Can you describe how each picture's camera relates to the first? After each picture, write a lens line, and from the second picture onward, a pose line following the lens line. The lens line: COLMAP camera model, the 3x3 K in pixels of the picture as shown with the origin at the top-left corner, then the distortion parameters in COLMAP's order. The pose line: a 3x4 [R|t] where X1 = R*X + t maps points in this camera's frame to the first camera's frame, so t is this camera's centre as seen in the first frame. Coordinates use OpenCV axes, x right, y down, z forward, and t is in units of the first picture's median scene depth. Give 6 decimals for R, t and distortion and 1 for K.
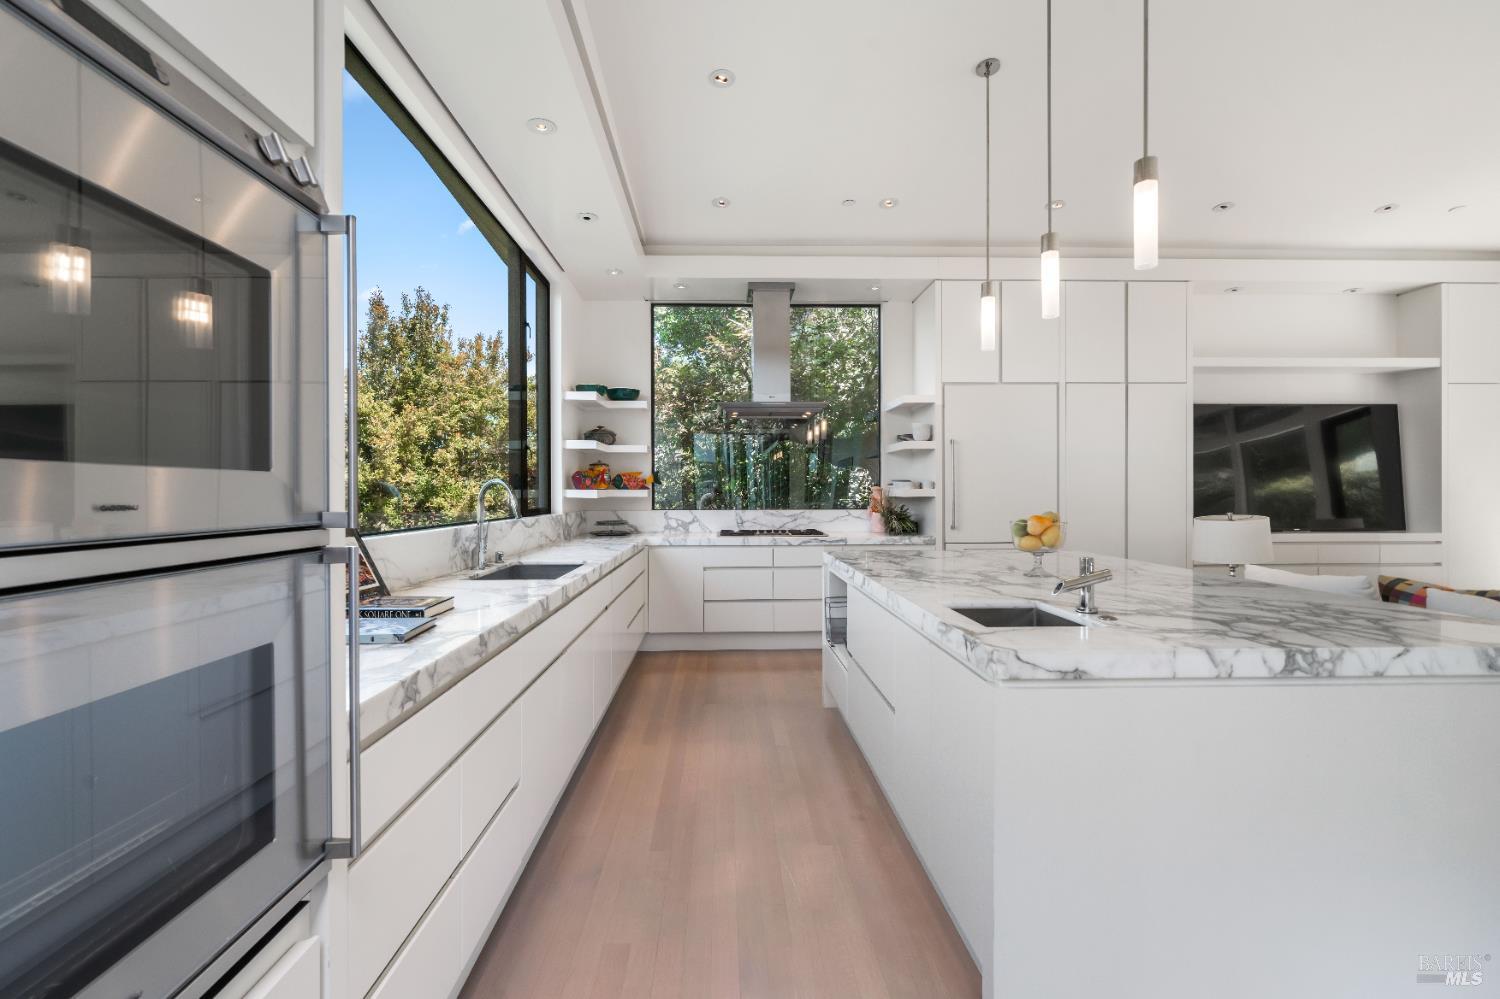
lens RADIAL K [[629.6, 0, 744.2], [0, 629.6, 499.5], [0, 0, 1]] dist [0.003988, 0.000149]
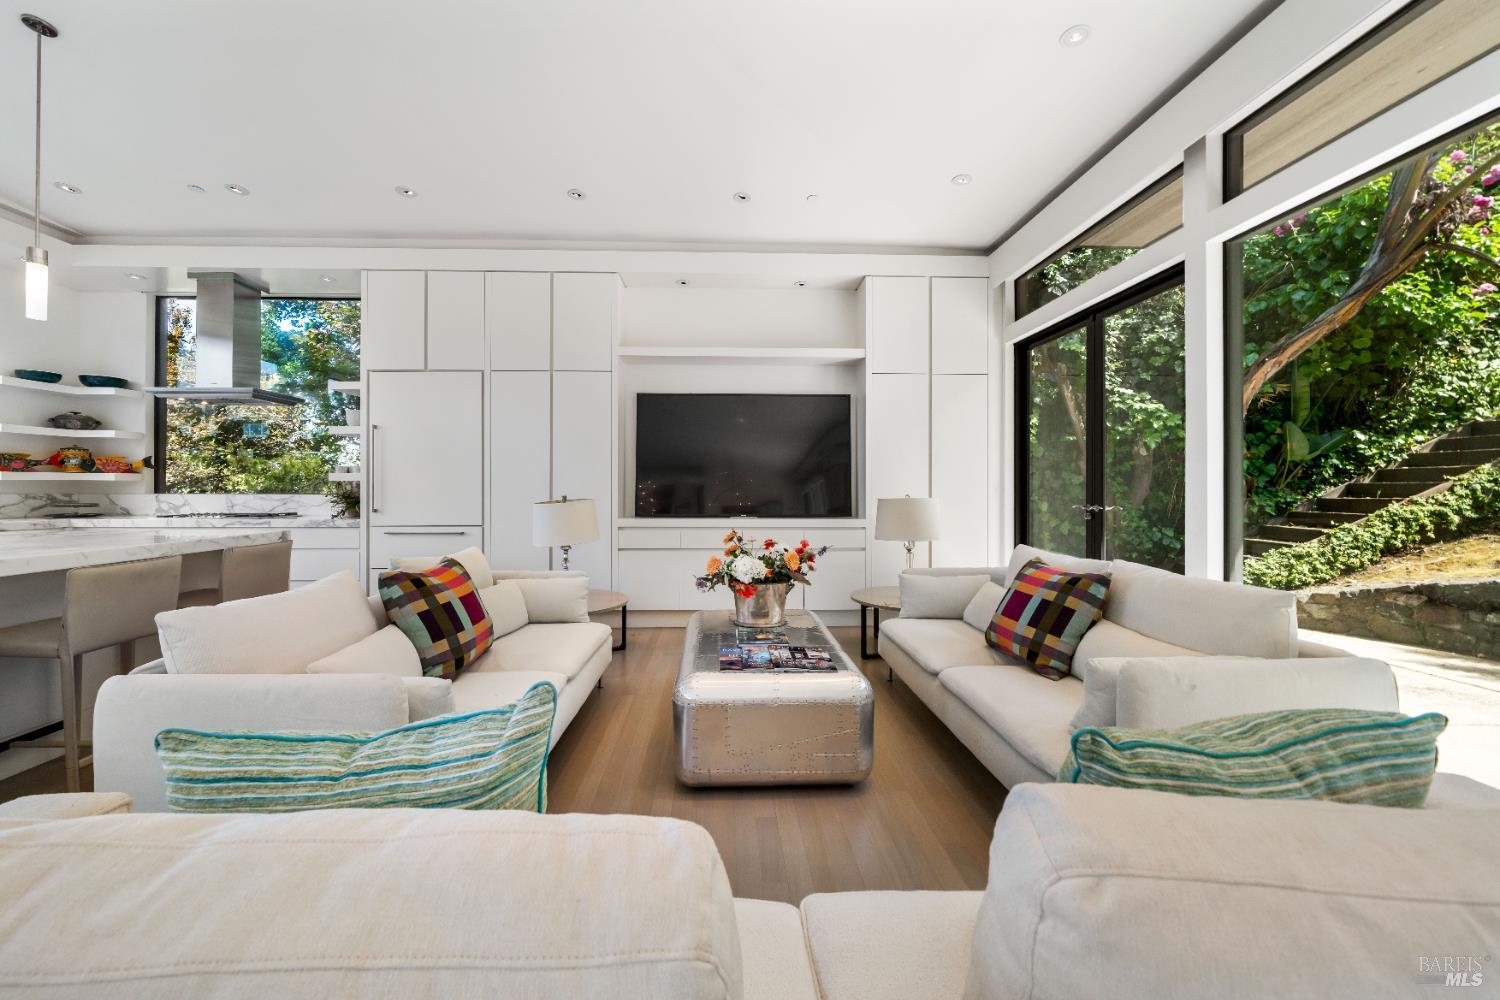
lens RADIAL K [[569.2, 0, 723.8], [0, 569.2, 486.4], [0, 0, 1]] dist [-0.000375, -0.000191]
pose [[0.999916, 0.005627, -0.011647, 0.875093], [-0.005723, 0.999949, -0.008266, 0.008228], [0.011600, 0.008332, 0.999898, 0.077763]]
